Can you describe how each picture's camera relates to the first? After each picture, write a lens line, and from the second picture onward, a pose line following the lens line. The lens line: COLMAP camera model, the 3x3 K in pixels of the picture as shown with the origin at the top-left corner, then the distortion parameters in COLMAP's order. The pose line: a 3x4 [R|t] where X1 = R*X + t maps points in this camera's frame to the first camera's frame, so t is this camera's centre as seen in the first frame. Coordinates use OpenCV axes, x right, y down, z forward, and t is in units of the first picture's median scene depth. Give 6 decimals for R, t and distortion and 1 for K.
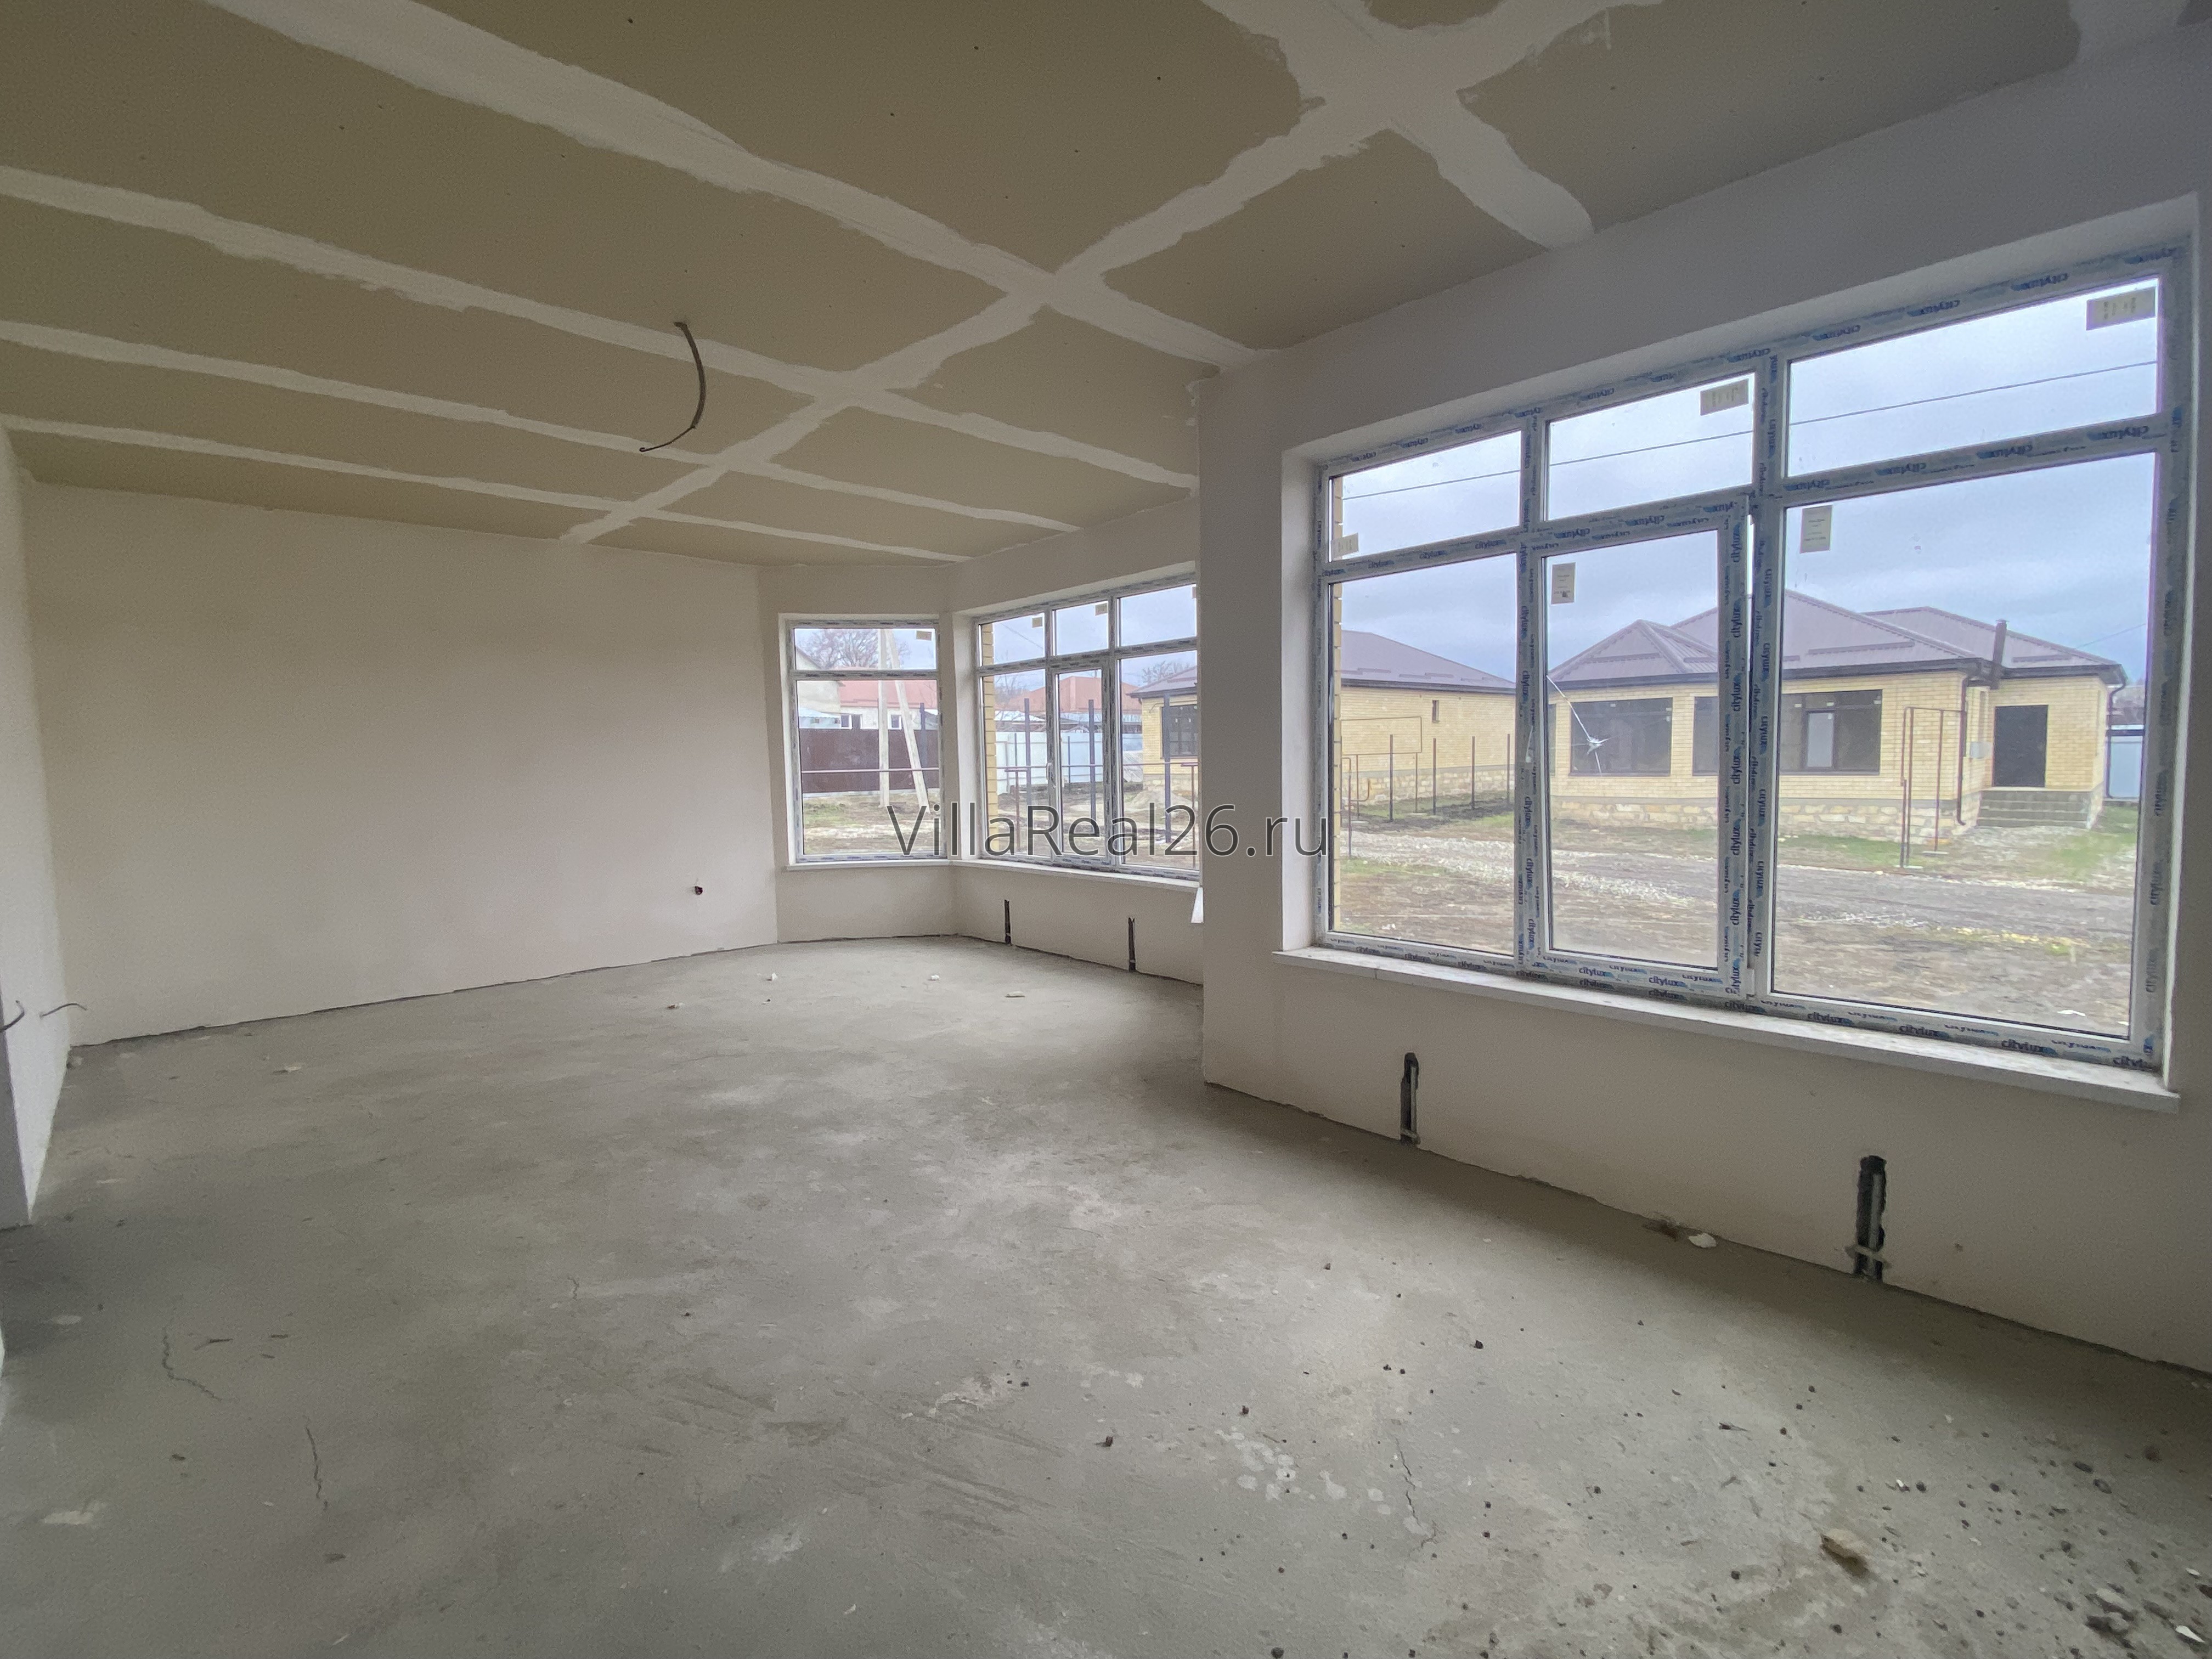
lens RADIAL K [[986.9, 0, 1104.2], [0, 986.9, 820.8], [0, 0, 1]] dist [0.022747, -0.026548]
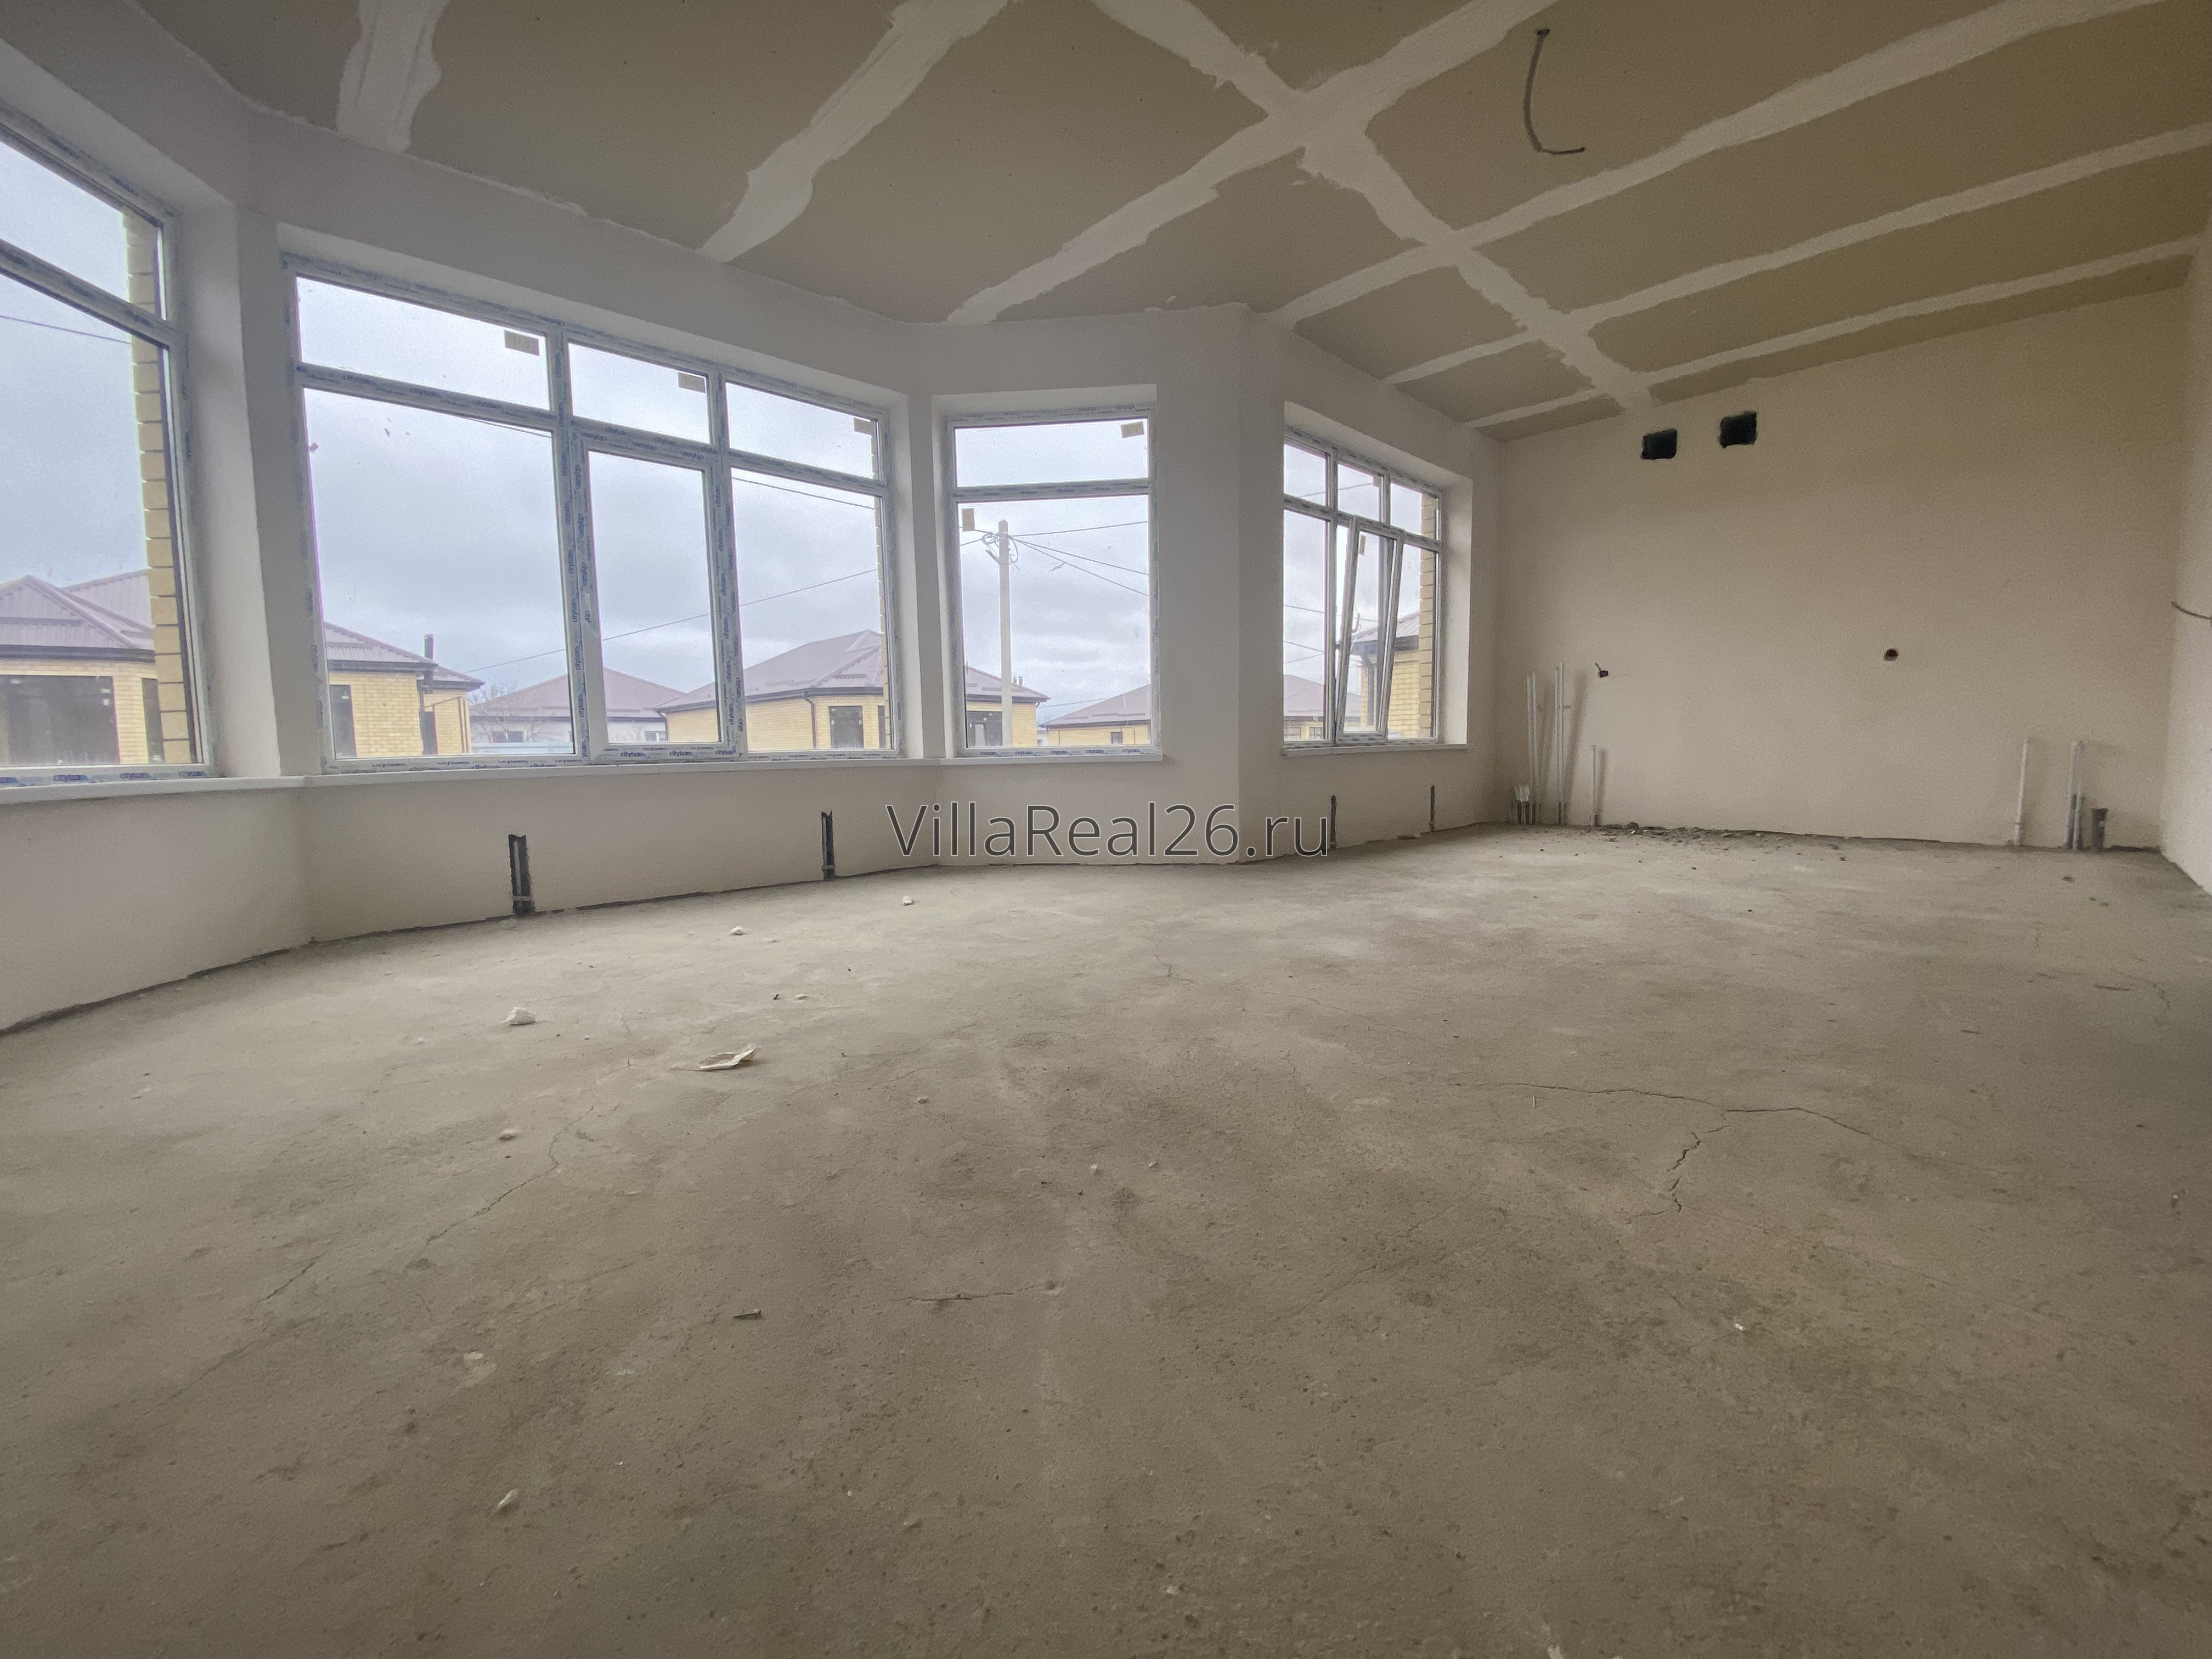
lens RADIAL K [[894.9, 0, 1105.3], [0, 894.9, 824.5], [0, 0, 1]] dist [0.016957, -0.018963]
pose [[-0.006674, -0.065465, 0.997833, -1.107975], [0.086941, 0.994038, 0.065798, 0.130936], [-0.996191, 0.087192, -0.000943, 1.245181]]
